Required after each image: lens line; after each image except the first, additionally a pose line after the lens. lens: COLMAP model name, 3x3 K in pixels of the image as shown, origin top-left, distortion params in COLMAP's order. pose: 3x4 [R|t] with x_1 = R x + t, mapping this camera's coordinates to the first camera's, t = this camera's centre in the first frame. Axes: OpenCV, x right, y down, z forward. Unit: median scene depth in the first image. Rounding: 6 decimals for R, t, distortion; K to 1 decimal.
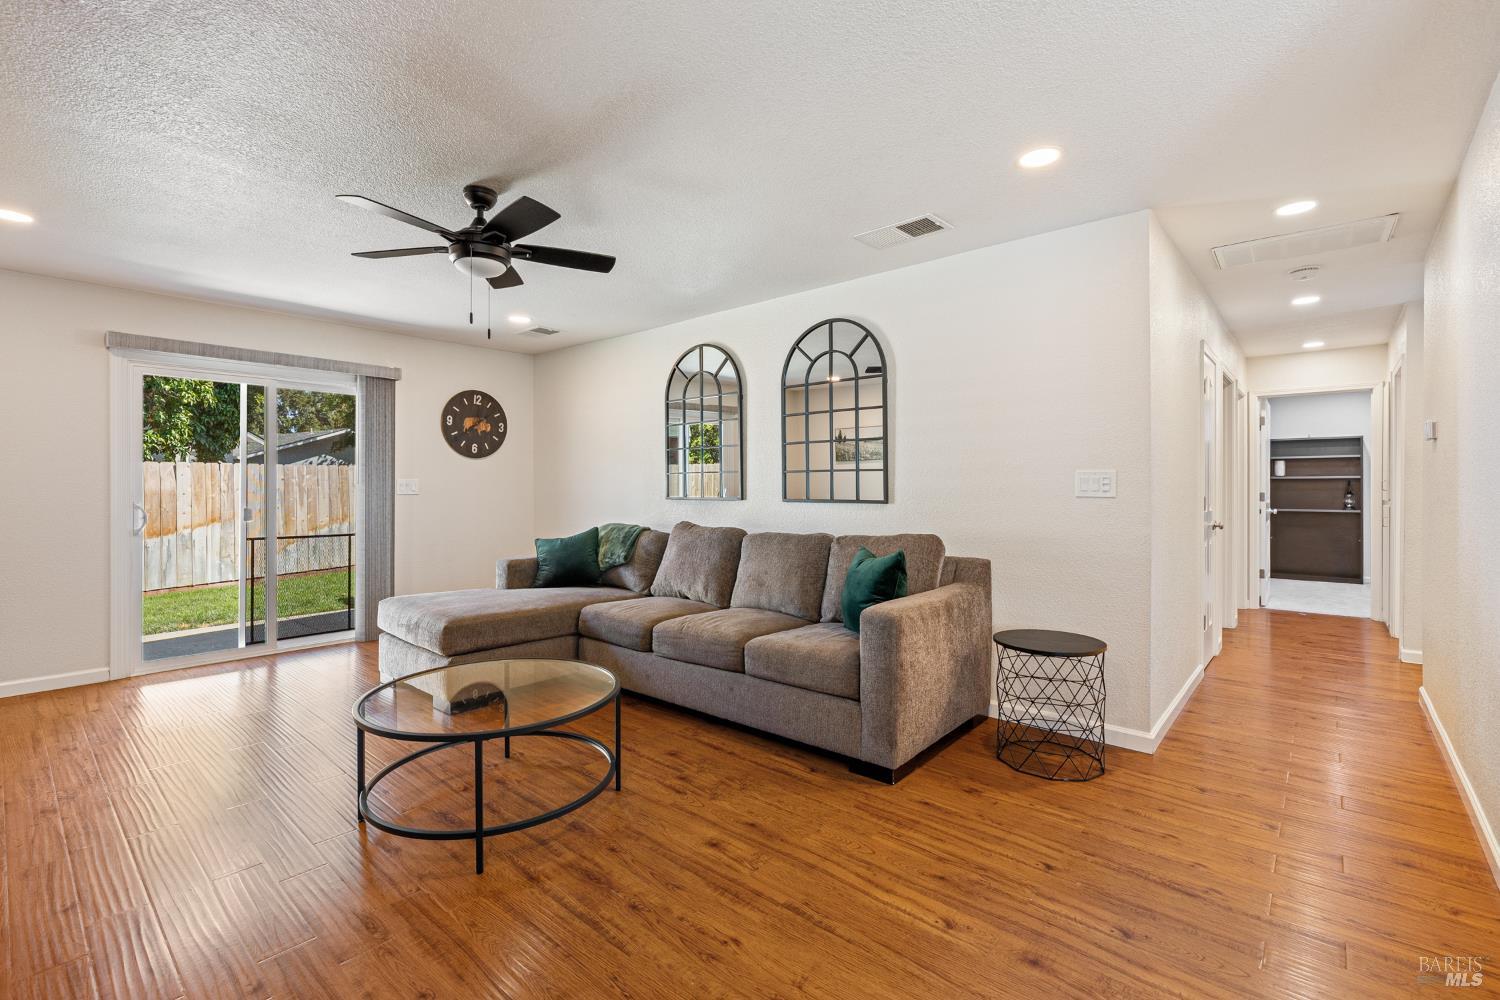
lens RADIAL K [[661.6, 0, 754.1], [0, 661.6, 490.2], [0, 0, 1]] dist [0.000092, -0.001524]
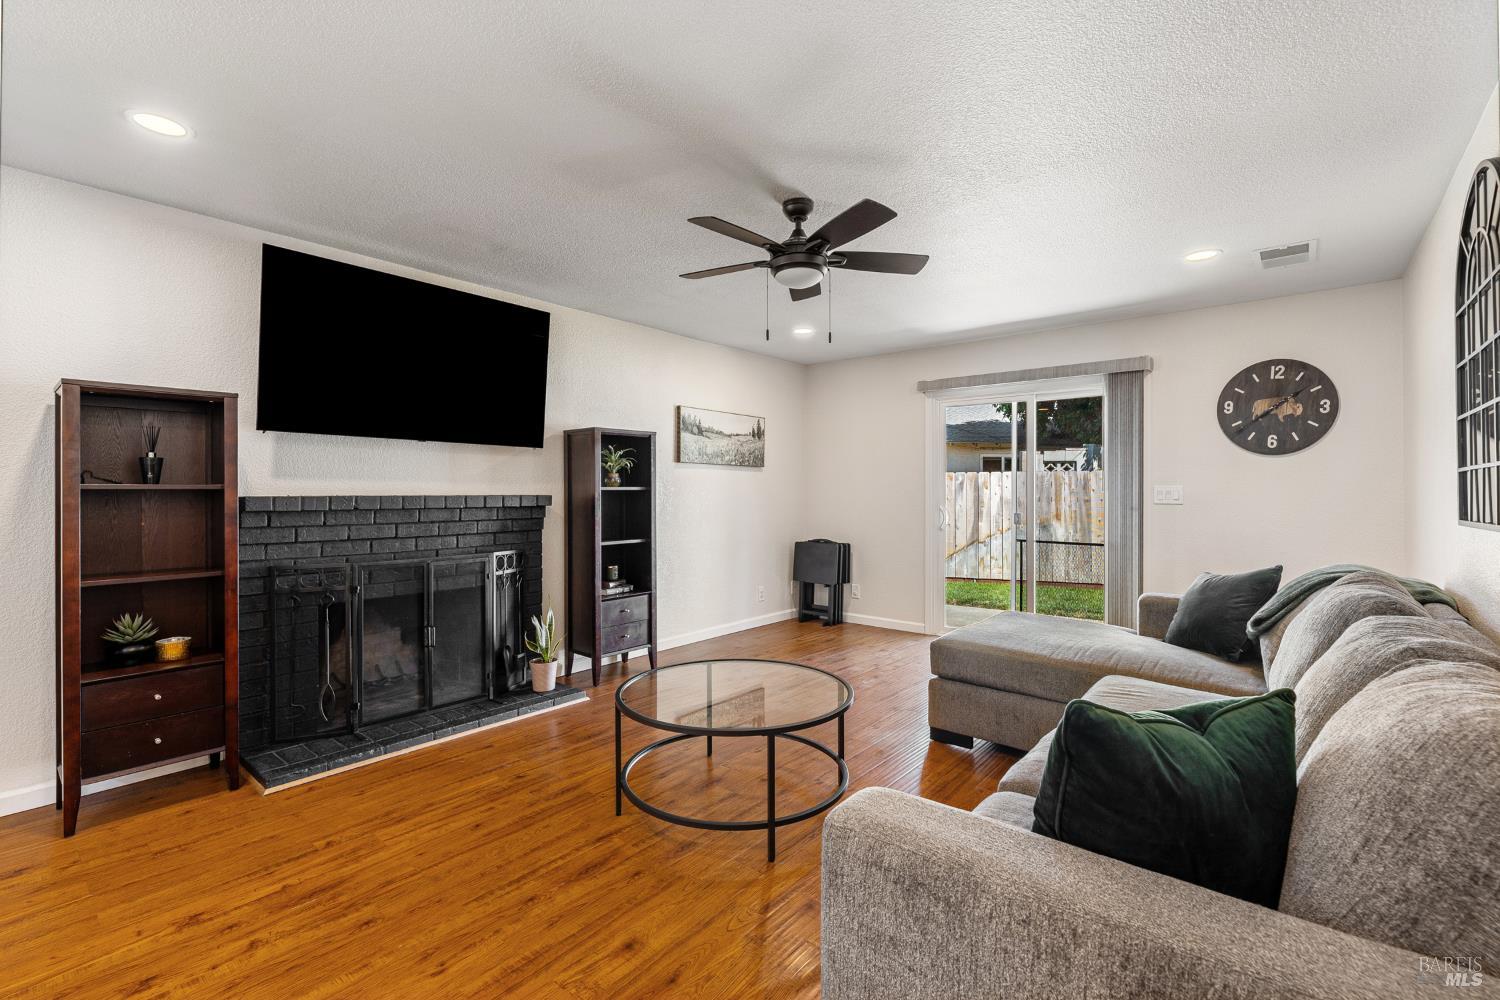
lens RADIAL K [[661.6, 0, 752.8], [0, 661.6, 494.6], [0, 0, 1]] dist [0.000092, -0.001524]
pose [[0.017830, 0.006744, -0.999818, 0.322917], [-0.008740, 0.999940, 0.006589, -0.006433], [0.999803, 0.008621, 0.017888, 0.496412]]
